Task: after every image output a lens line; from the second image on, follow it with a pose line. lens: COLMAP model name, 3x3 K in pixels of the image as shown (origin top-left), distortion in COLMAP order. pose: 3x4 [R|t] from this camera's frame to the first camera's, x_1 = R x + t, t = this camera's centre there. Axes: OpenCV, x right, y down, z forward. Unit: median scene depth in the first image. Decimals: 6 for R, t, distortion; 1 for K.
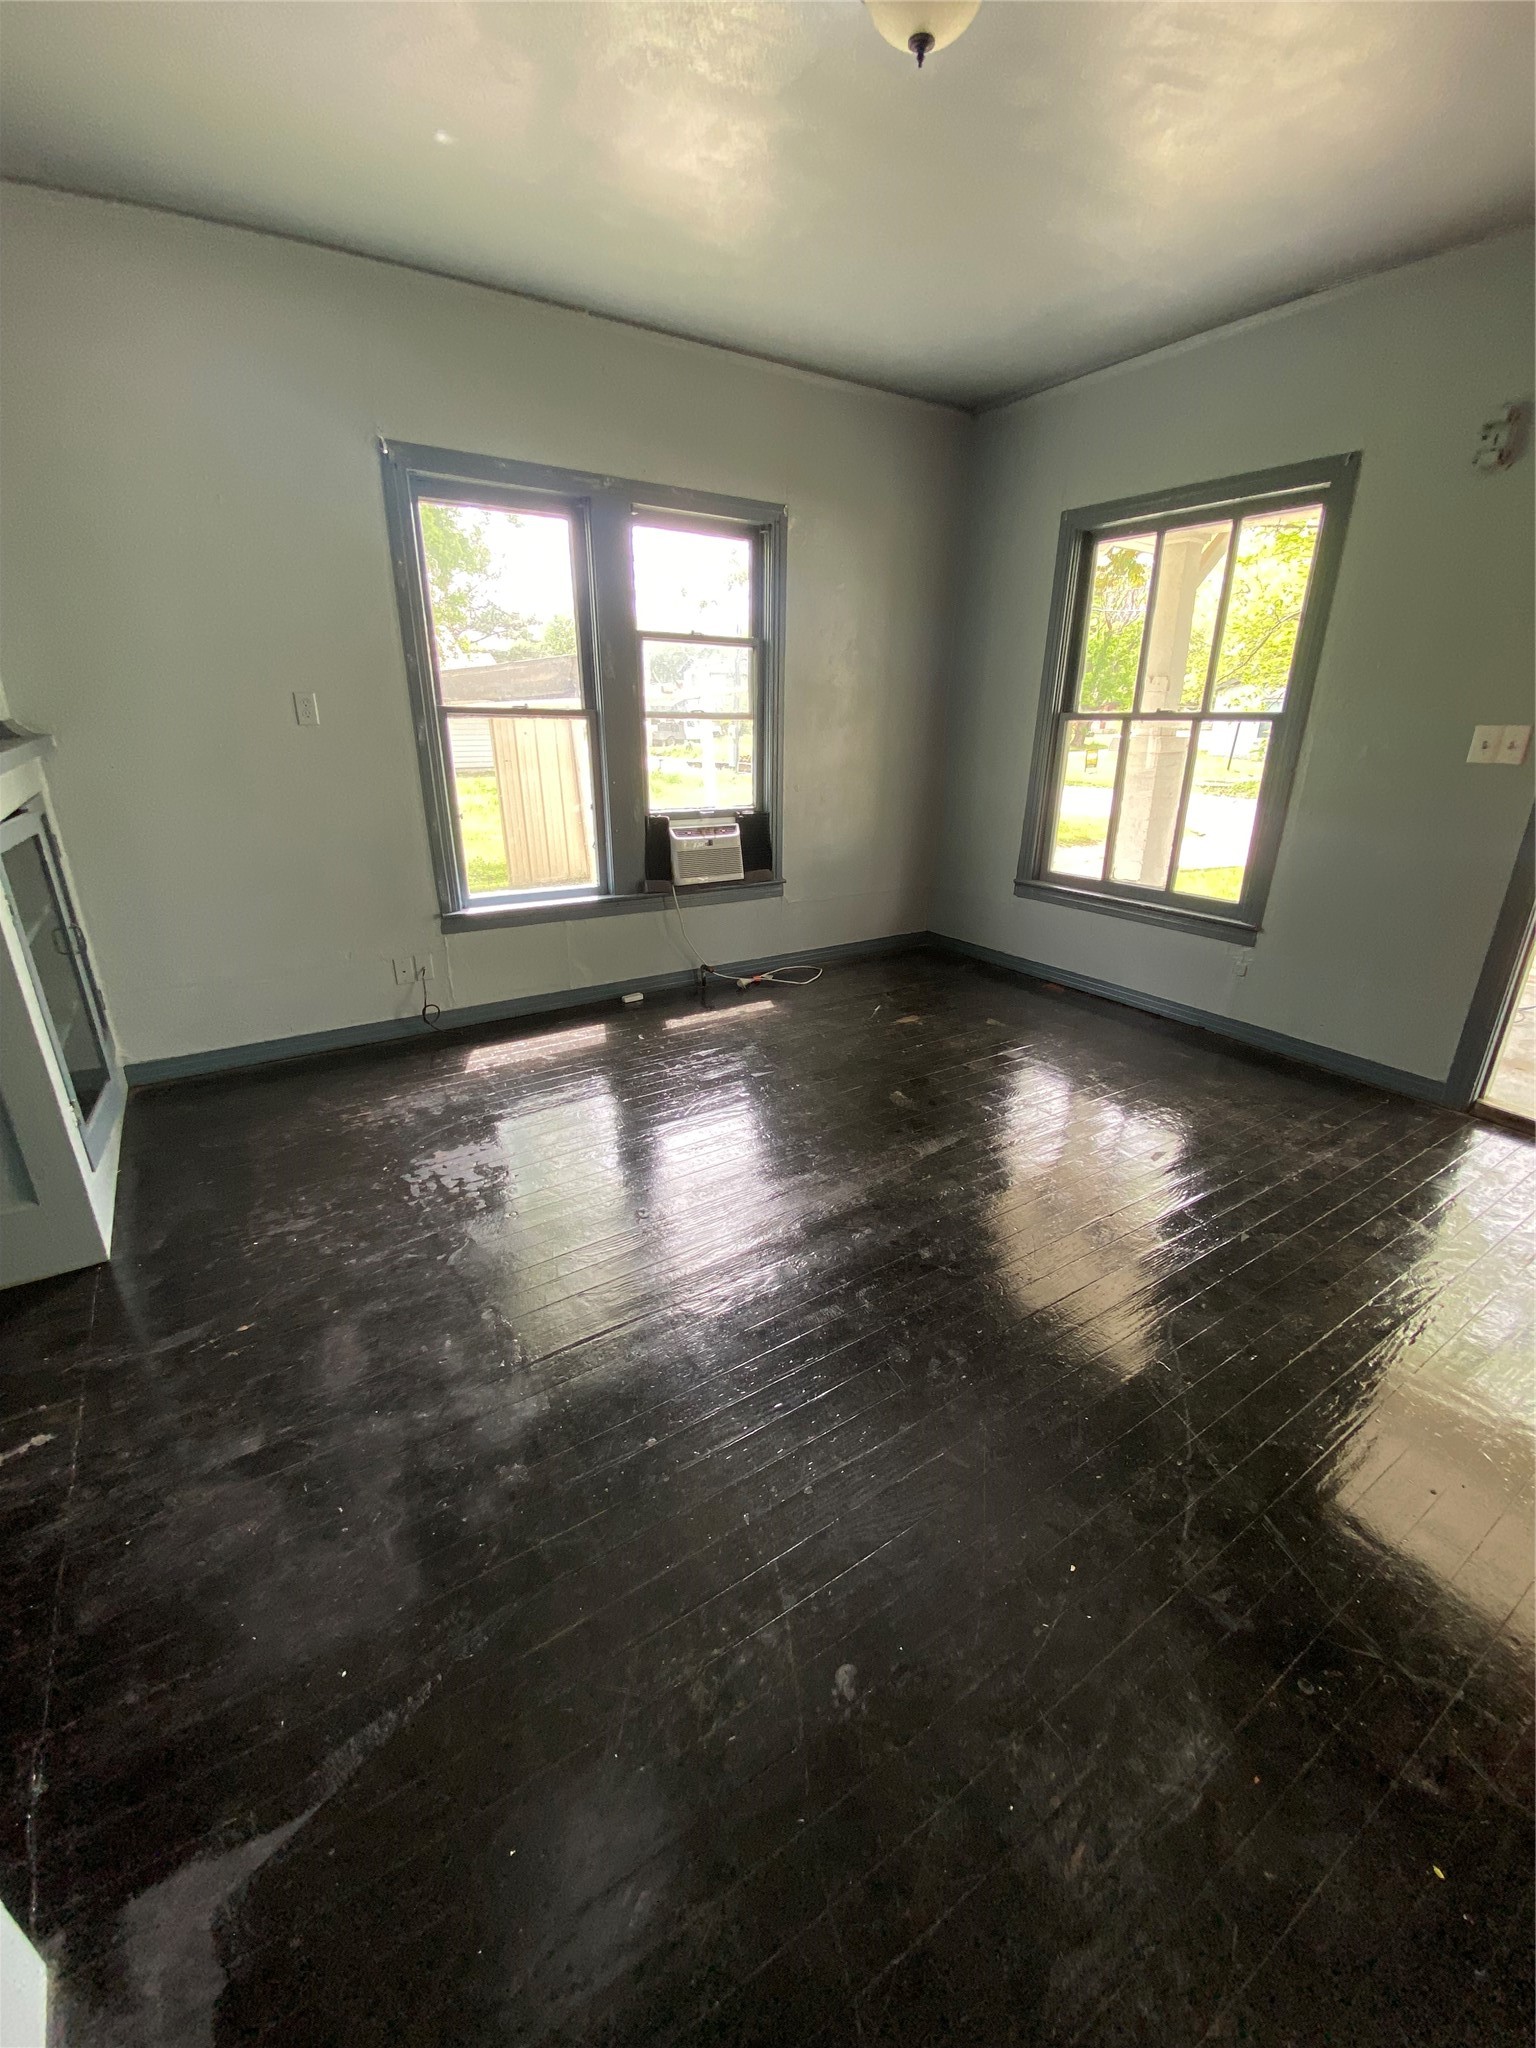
lens RADIAL K [[811.2, 0, 768.0], [0, 811.2, 1024.0], [0, 0, 1]] dist [0.035313, -0.037716]
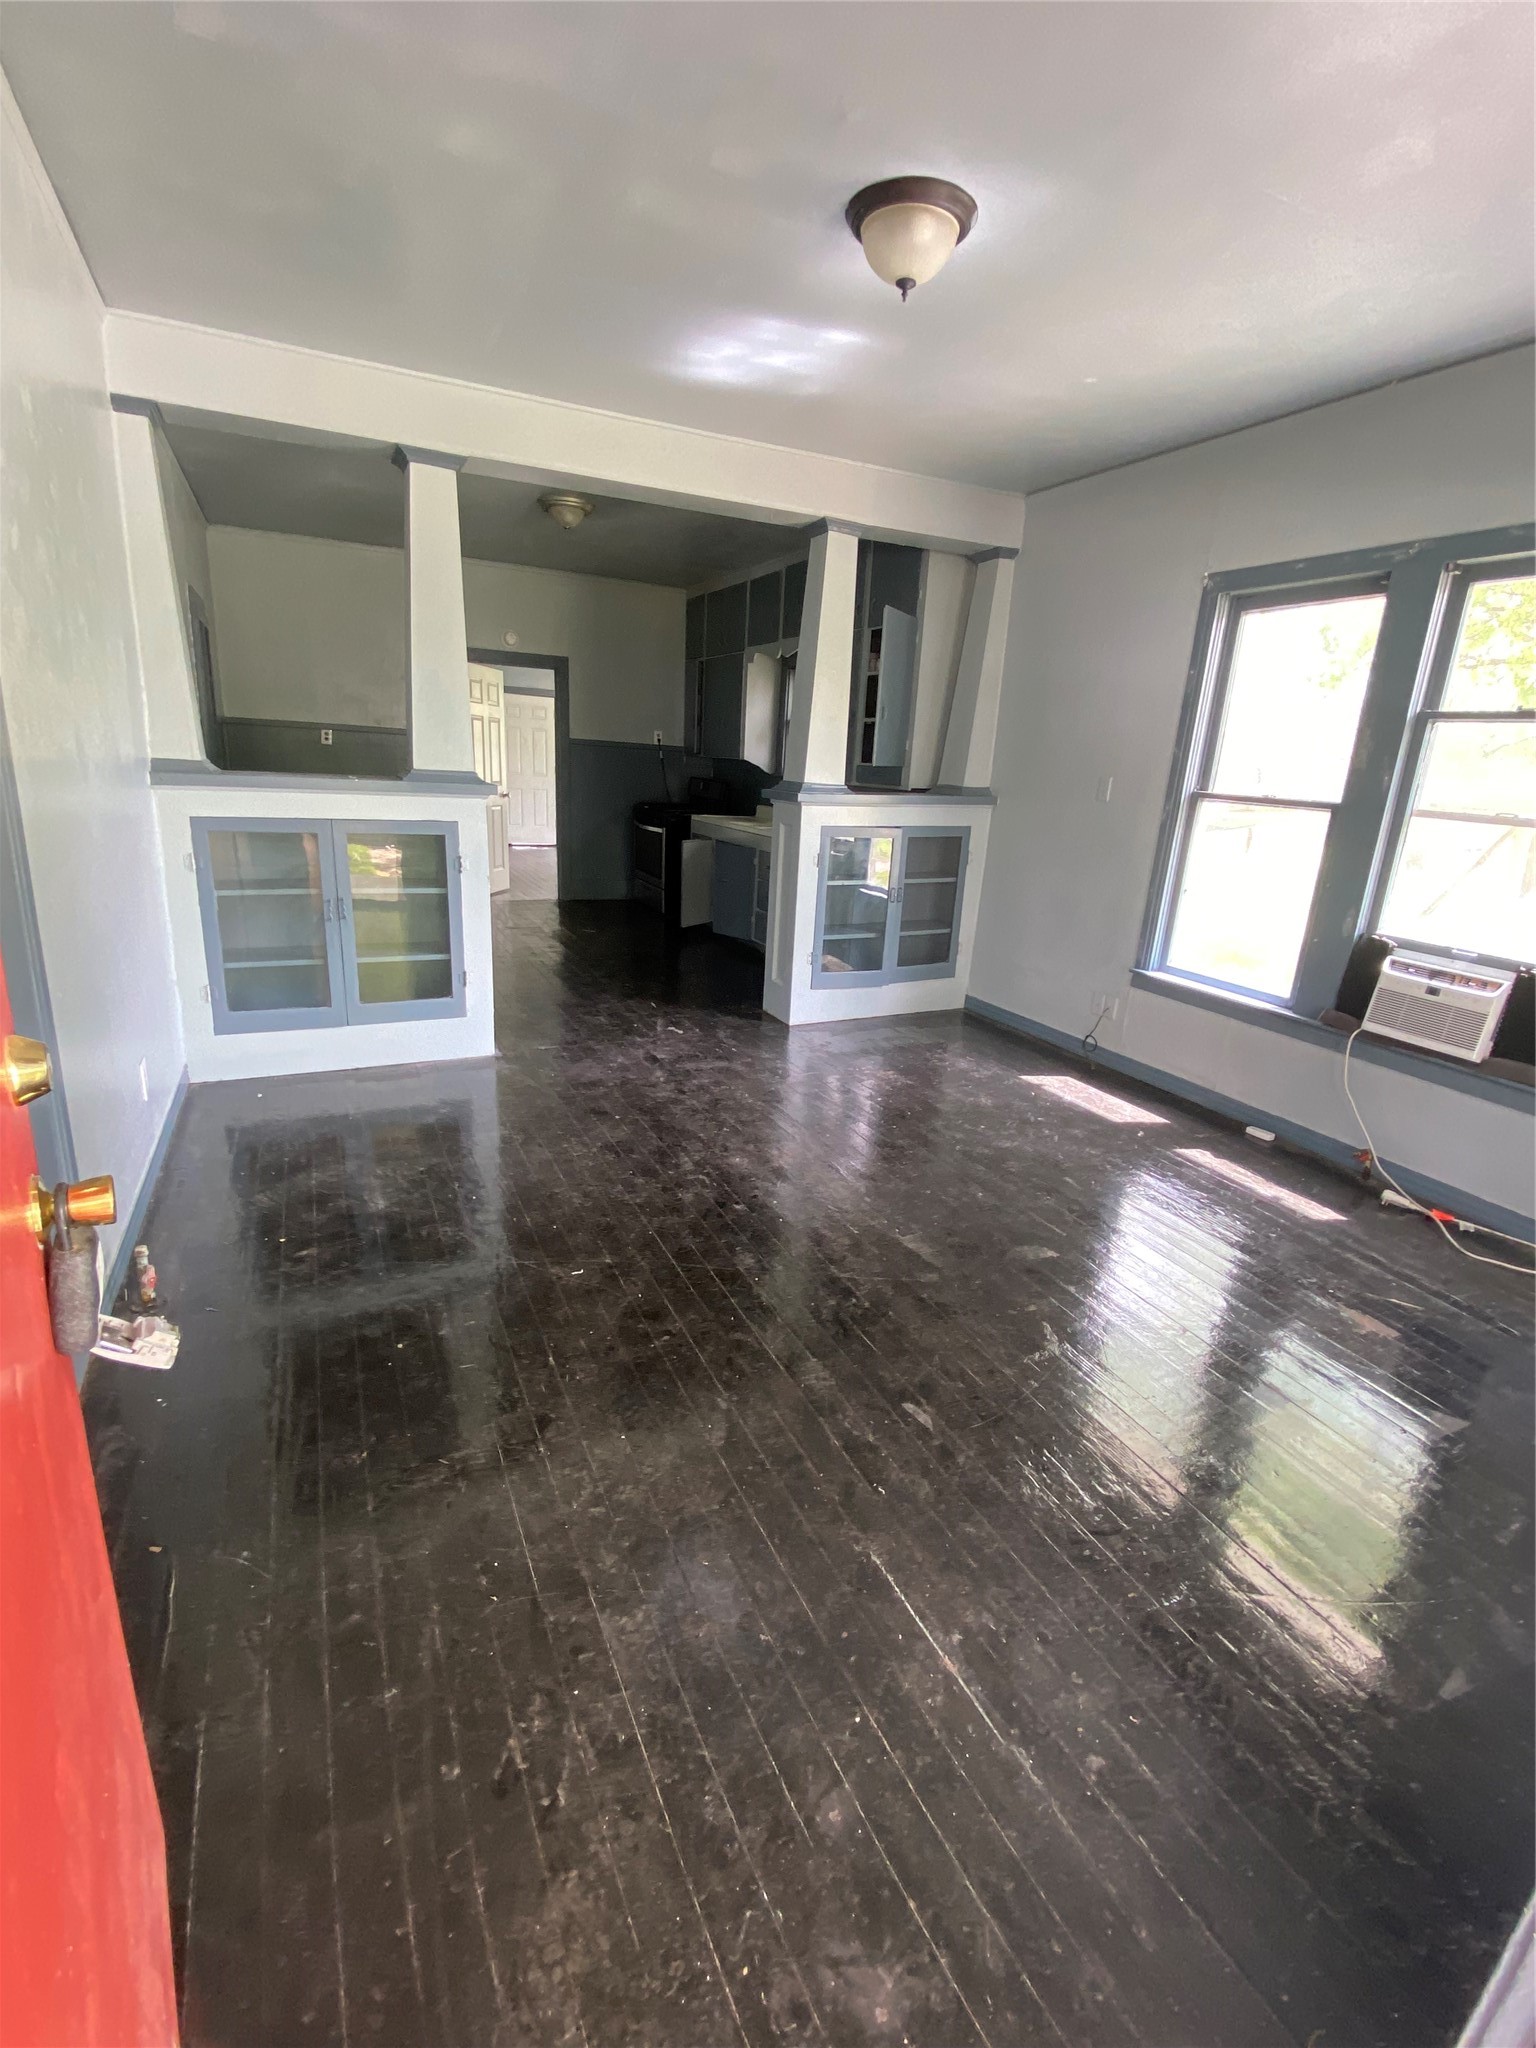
lens RADIAL K [[903.9, 0, 768.0], [0, 903.9, 1024.0], [0, 0, 1]] dist [-0.001099, -0.000480]
pose [[-0.123378, 0.256025, -0.958764, 0.850729], [-0.413145, 0.865183, 0.284201, -0.208593], [0.902269, 0.431173, -0.000969, 0.567088]]
